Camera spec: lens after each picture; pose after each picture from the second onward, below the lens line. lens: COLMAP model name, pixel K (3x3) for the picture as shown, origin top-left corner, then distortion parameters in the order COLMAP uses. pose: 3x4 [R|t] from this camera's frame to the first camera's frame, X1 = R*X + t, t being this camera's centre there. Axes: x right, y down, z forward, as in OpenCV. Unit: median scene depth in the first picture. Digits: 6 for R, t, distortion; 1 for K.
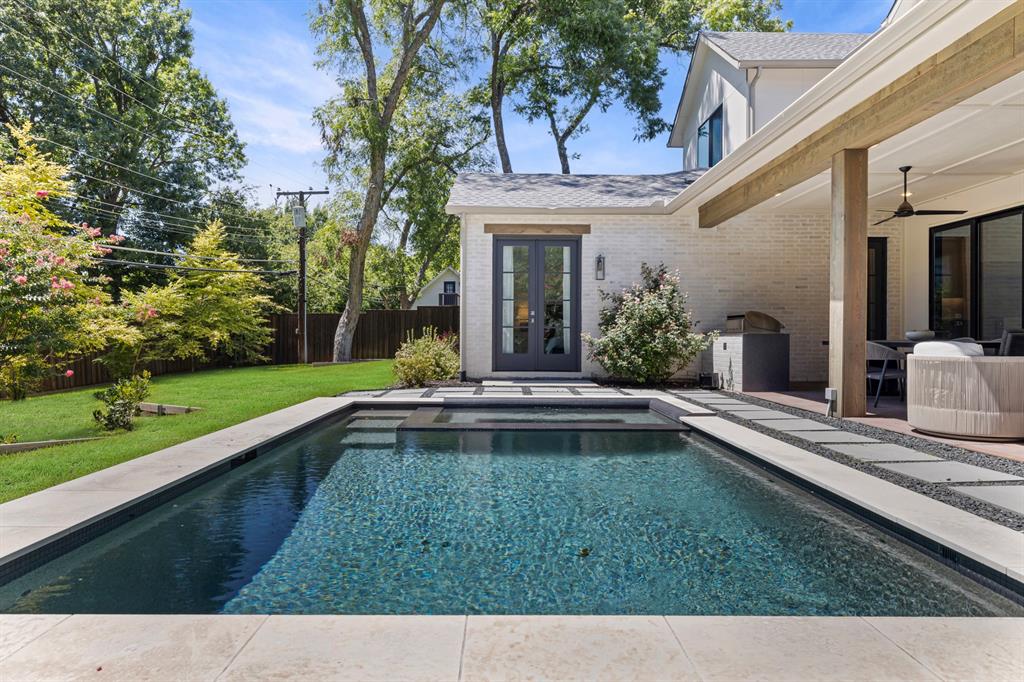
lens RADIAL K [[589.4, 0, 505.6], [0, 589.4, 339.6], [0, 0, 1]] dist [0.008055, -0.000334]
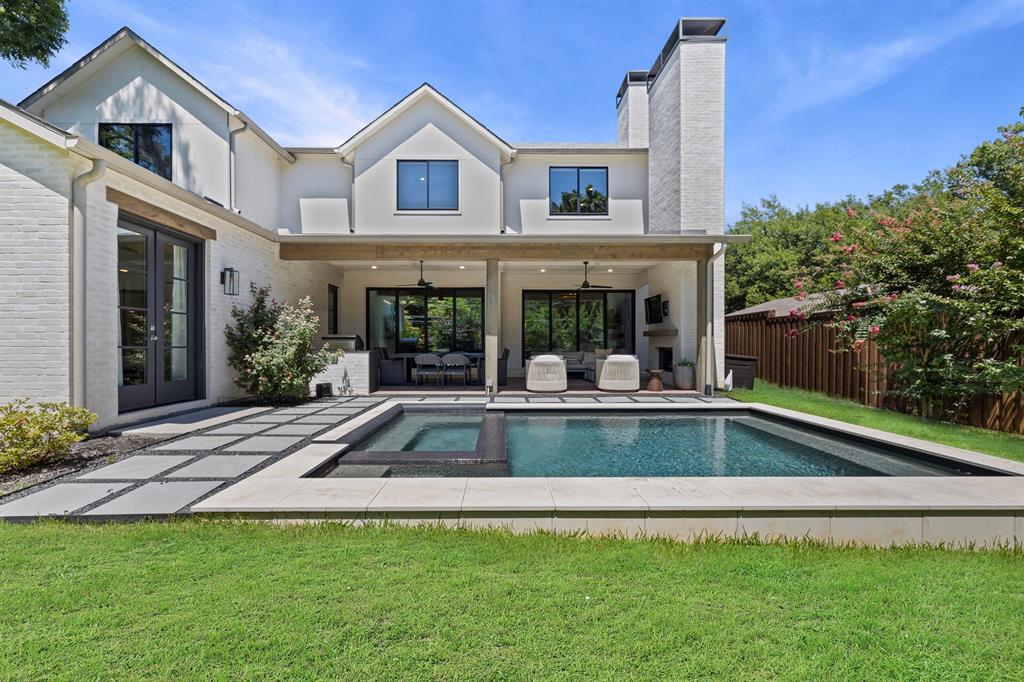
lens RADIAL K [[429.0, 0, 505.6], [0, 429.0, 342.7], [0, 0, 1]] dist [0.001868, 0.000074]
pose [[-0.005250, -0.000495, 0.999986, -0.501187], [0.006721, 0.999977, 0.000530, -0.024346], [-0.999964, 0.006724, -0.005246, 0.570063]]
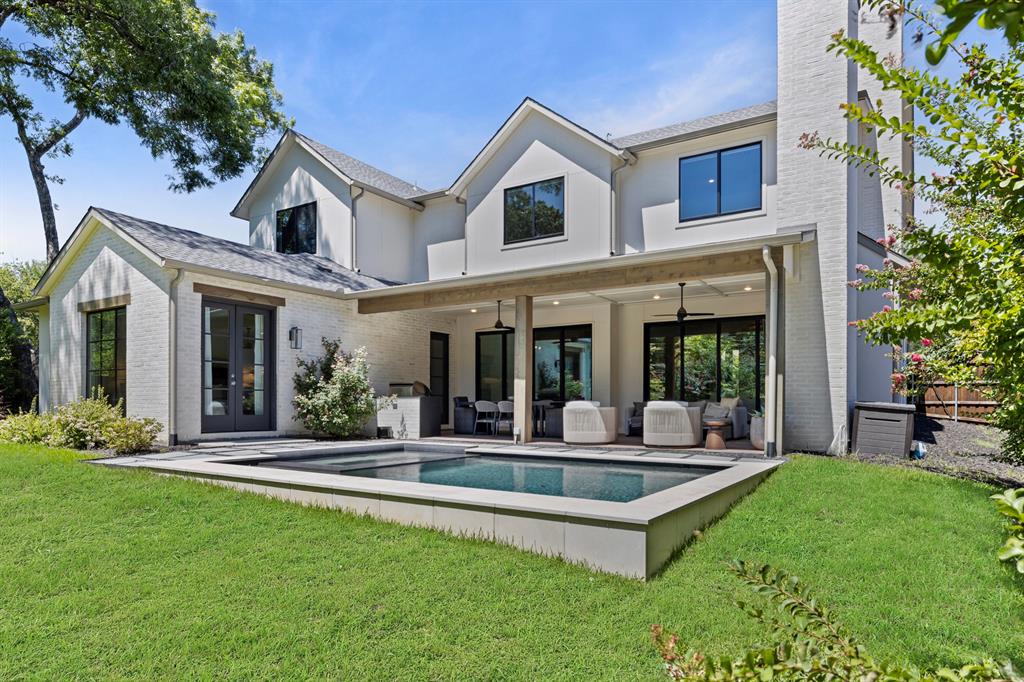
lens RADIAL K [[626.9, 0, 511.1], [0, 626.9, 404.5], [0, 0, 1]] dist [-0.000346, -0.001815]
pose [[0.549076, -0.000995, 0.835772, -0.612876], [0.002444, 0.999997, -0.000415, 0.007340], [-0.835769, 0.002270, 0.549077, -0.008891]]
